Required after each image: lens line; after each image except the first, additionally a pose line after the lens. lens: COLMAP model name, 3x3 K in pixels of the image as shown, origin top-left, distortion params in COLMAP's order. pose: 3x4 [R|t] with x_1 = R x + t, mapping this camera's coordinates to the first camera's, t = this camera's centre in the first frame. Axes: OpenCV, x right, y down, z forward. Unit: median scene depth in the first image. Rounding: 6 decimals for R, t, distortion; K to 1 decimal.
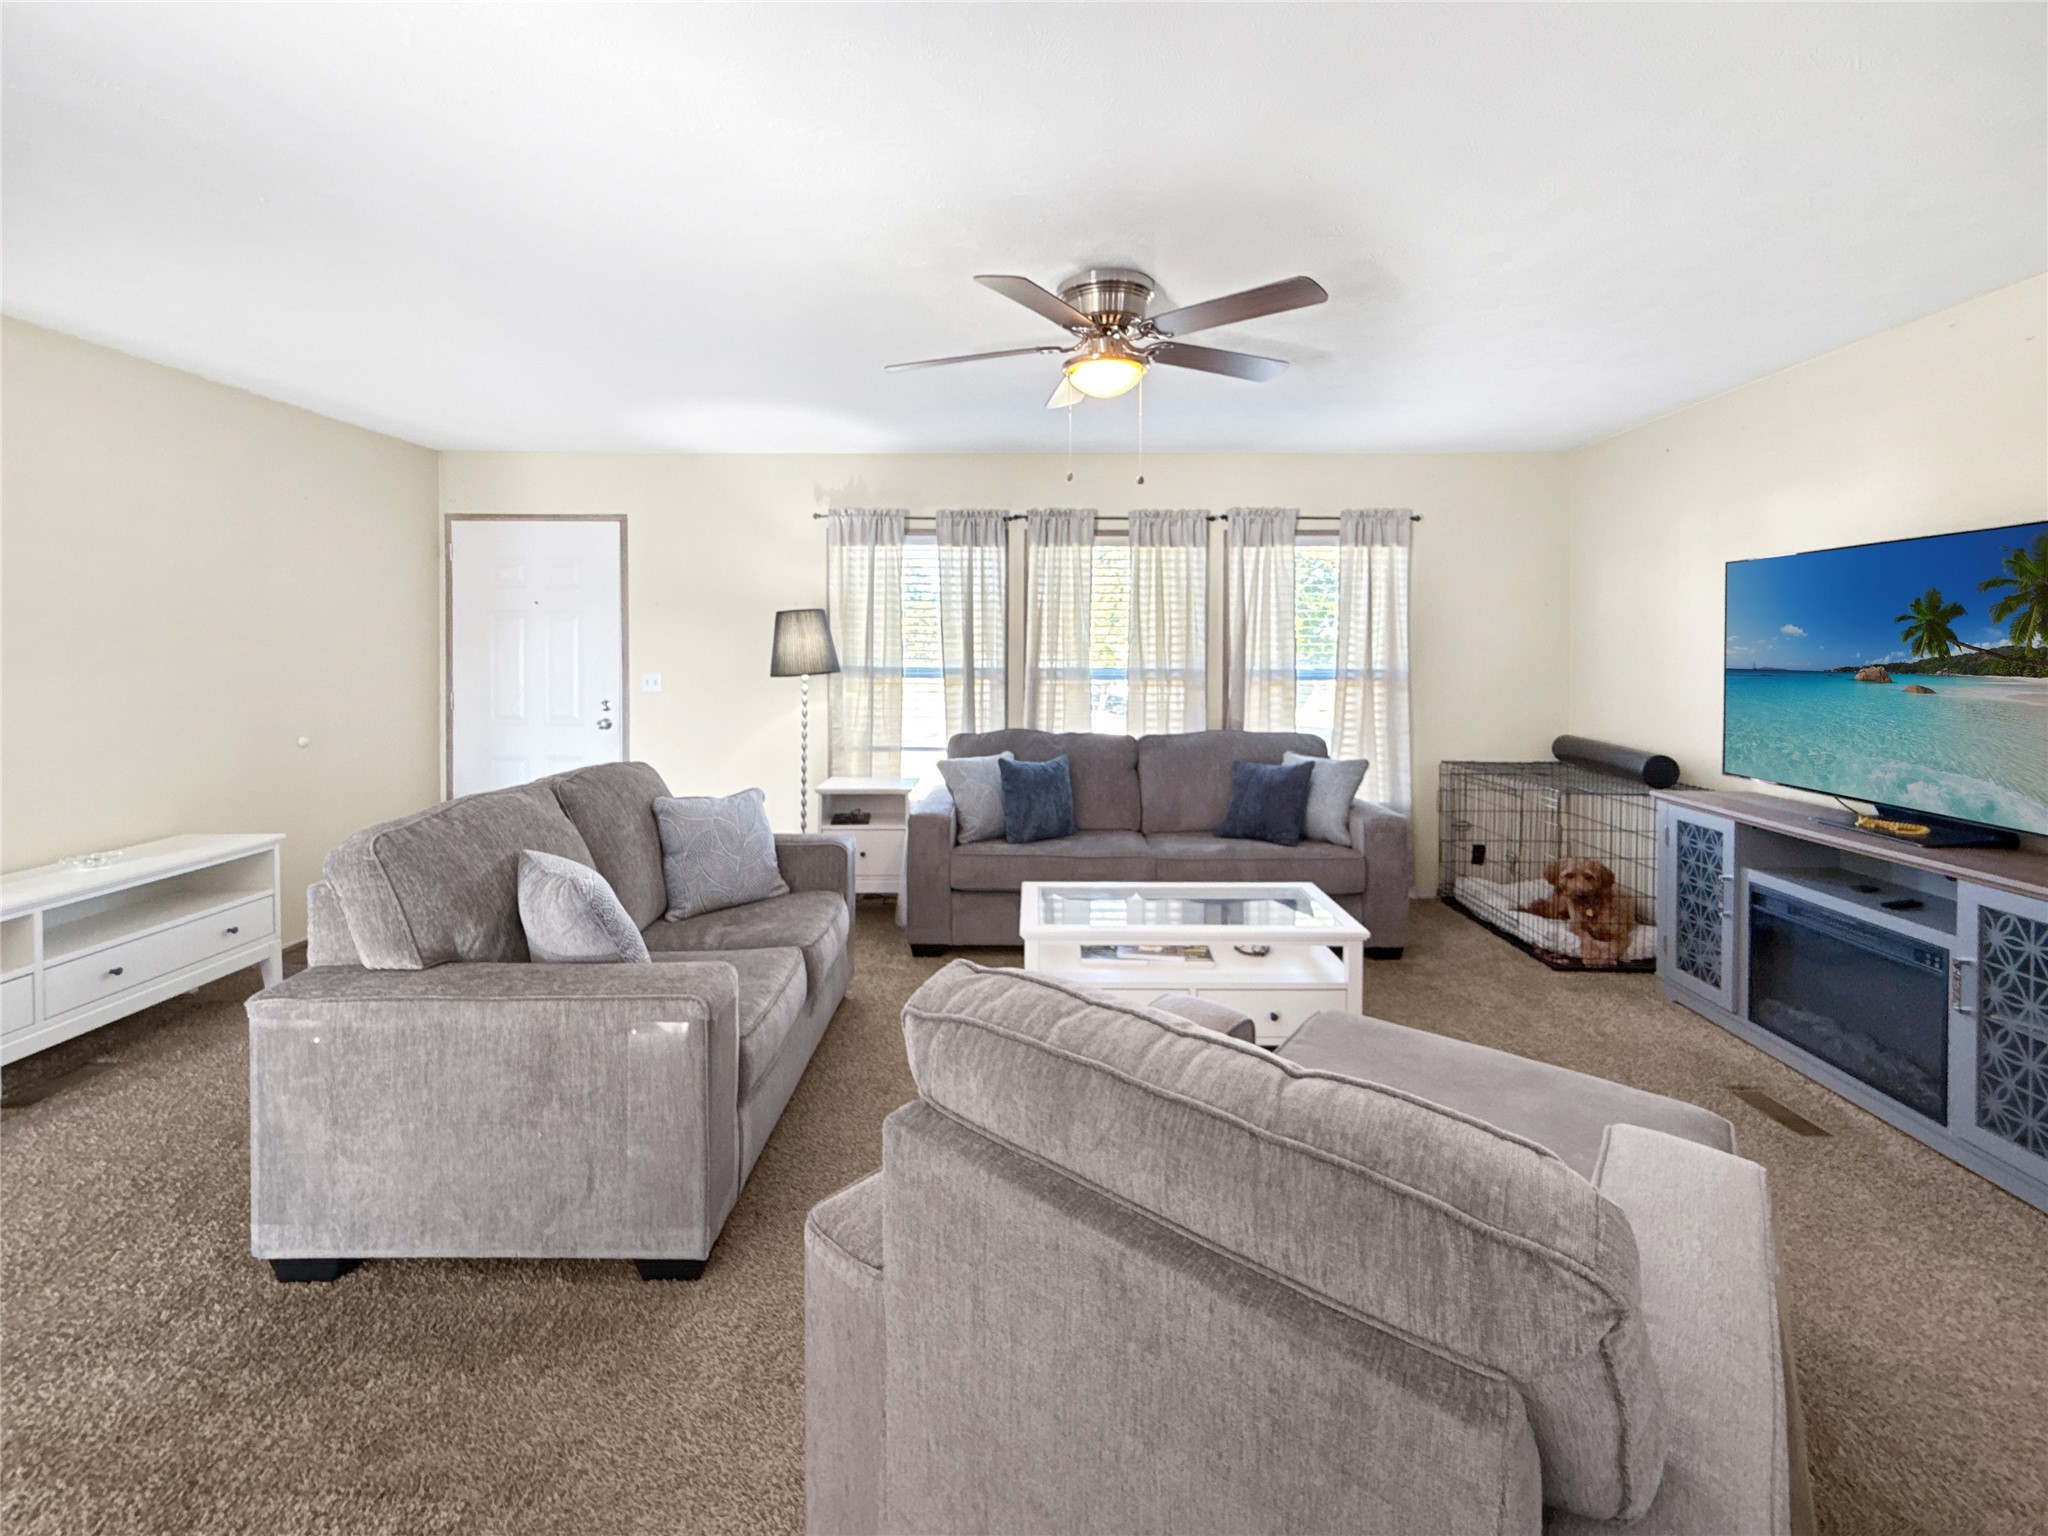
lens RADIAL K [[823.7, 0, 1013.6], [0, 823.7, 669.3], [0, 0, 1]] dist [0.001386, 0.000596]
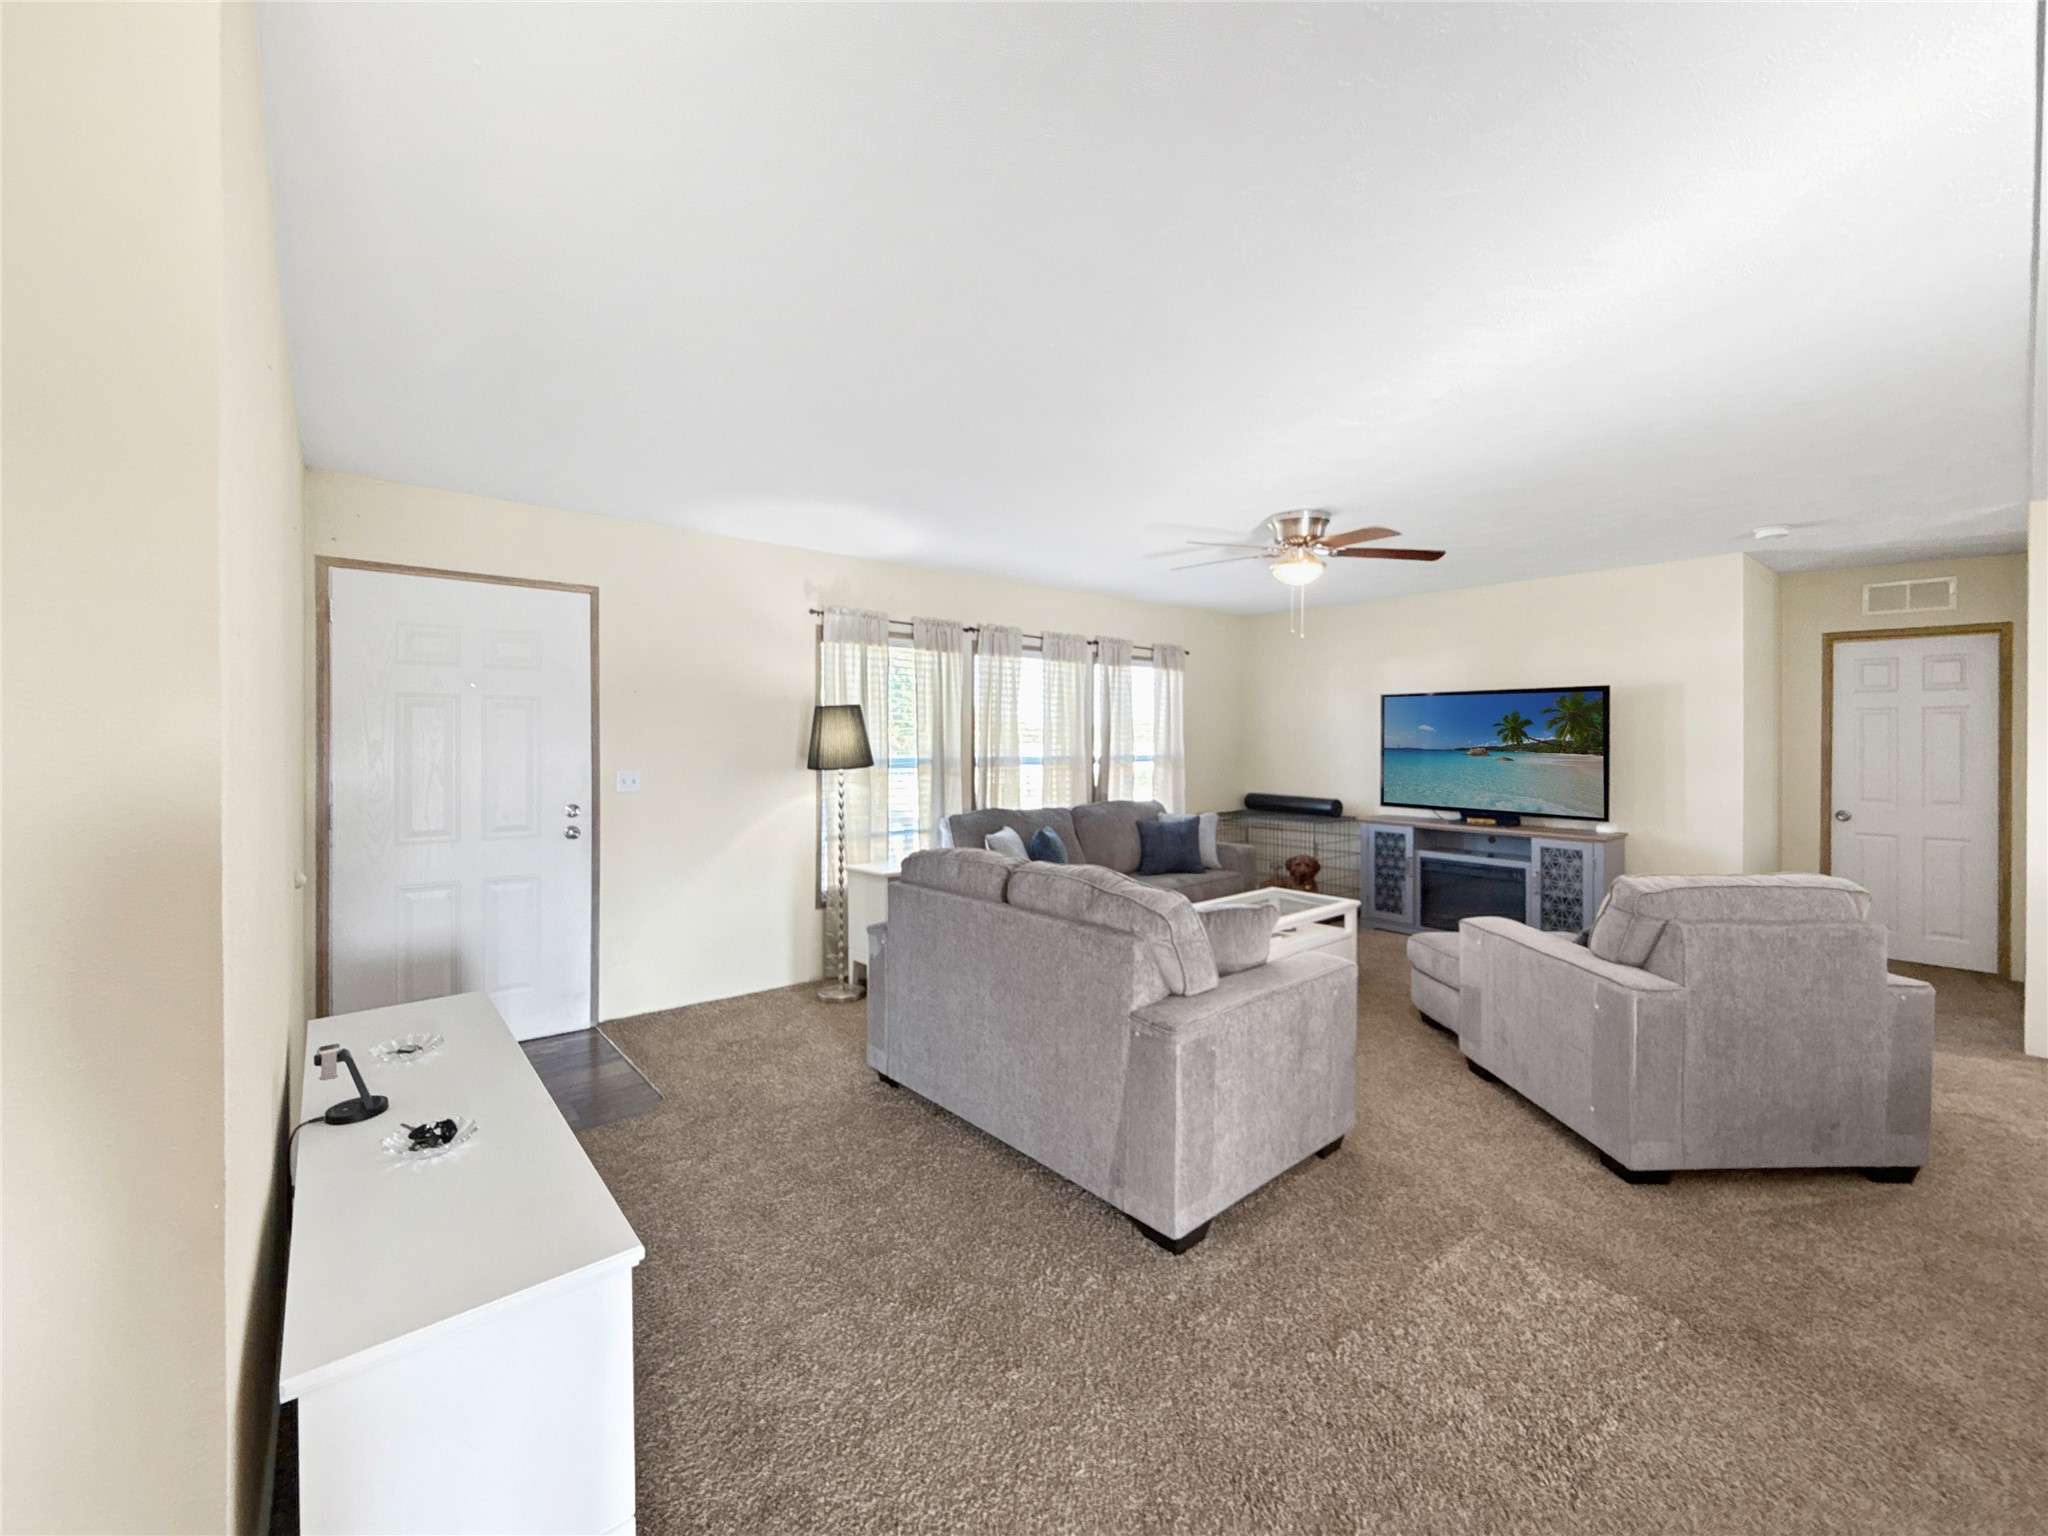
lens RADIAL K [[823.7, 0, 998.6], [0, 823.7, 739.9], [0, 0, 1]] dist [0.001386, 0.000596]
pose [[0.766121, -0.005208, 0.642675, -0.737962], [0.016733, 0.999790, -0.011846, -0.011900], [-0.642478, 0.019830, 0.766047, 0.077131]]
